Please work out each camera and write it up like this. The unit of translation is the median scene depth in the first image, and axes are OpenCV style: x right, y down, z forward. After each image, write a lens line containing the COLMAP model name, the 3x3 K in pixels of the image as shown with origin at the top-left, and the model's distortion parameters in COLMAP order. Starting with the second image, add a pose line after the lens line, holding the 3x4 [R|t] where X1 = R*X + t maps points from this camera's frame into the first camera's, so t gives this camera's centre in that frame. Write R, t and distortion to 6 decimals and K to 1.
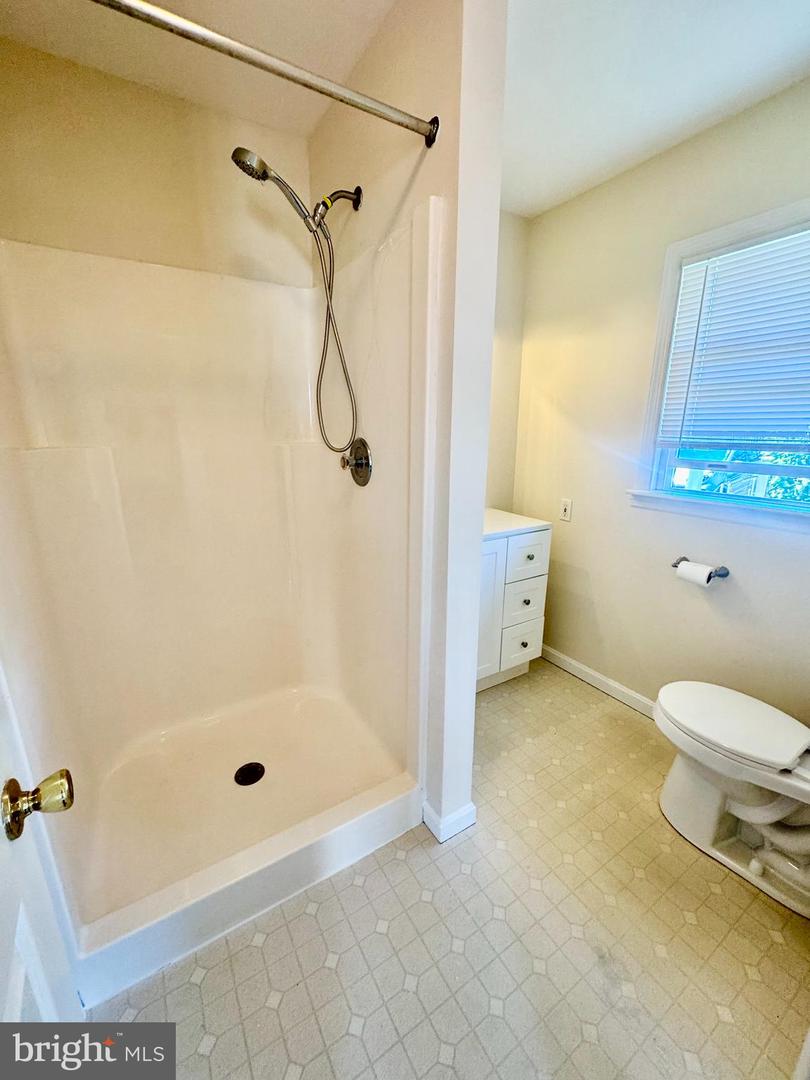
lens RADIAL K [[430.1, 0, 404.4], [0, 430.1, 541.7], [0, 0, 1]] dist [-0.002044, 0.000141]
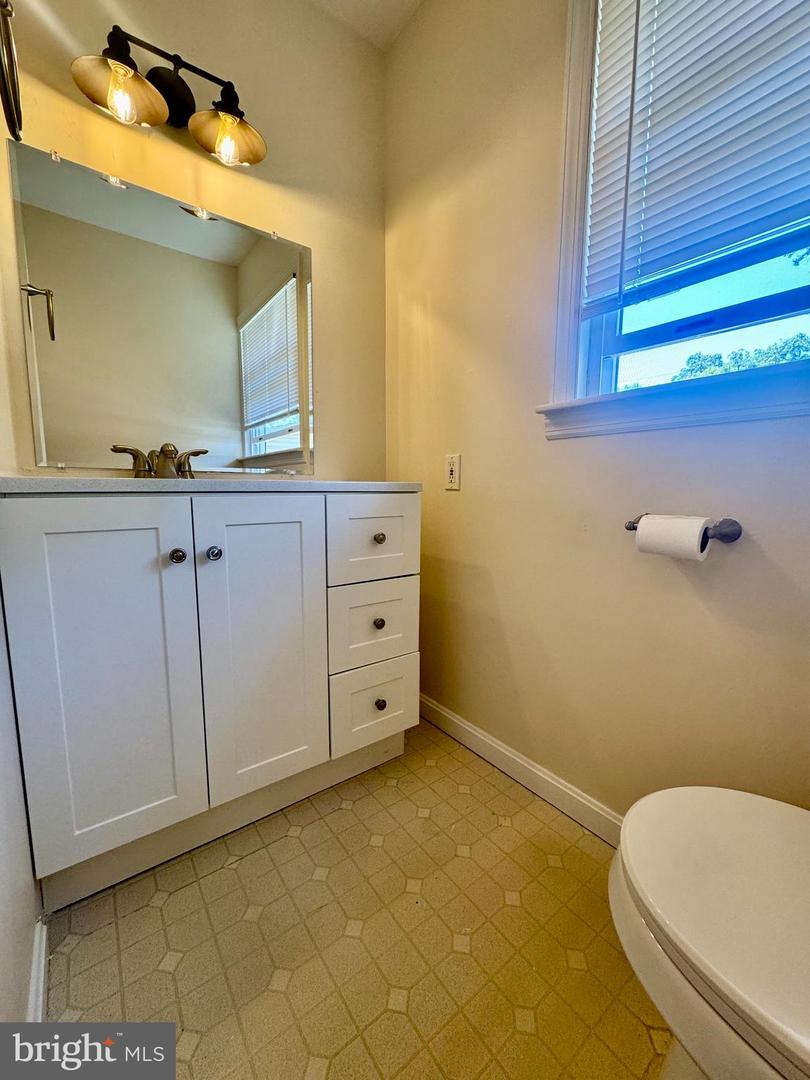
lens RADIAL K [[430.1, 0, 404.8], [0, 430.1, 539.2], [0, 0, 1]] dist [-0.002044, 0.000141]
pose [[0.995643, -0.005439, 0.093088, 0.261266], [0.017403, 0.991596, -0.128195, 0.102375], [-0.091609, 0.129256, 0.987371, 0.432567]]
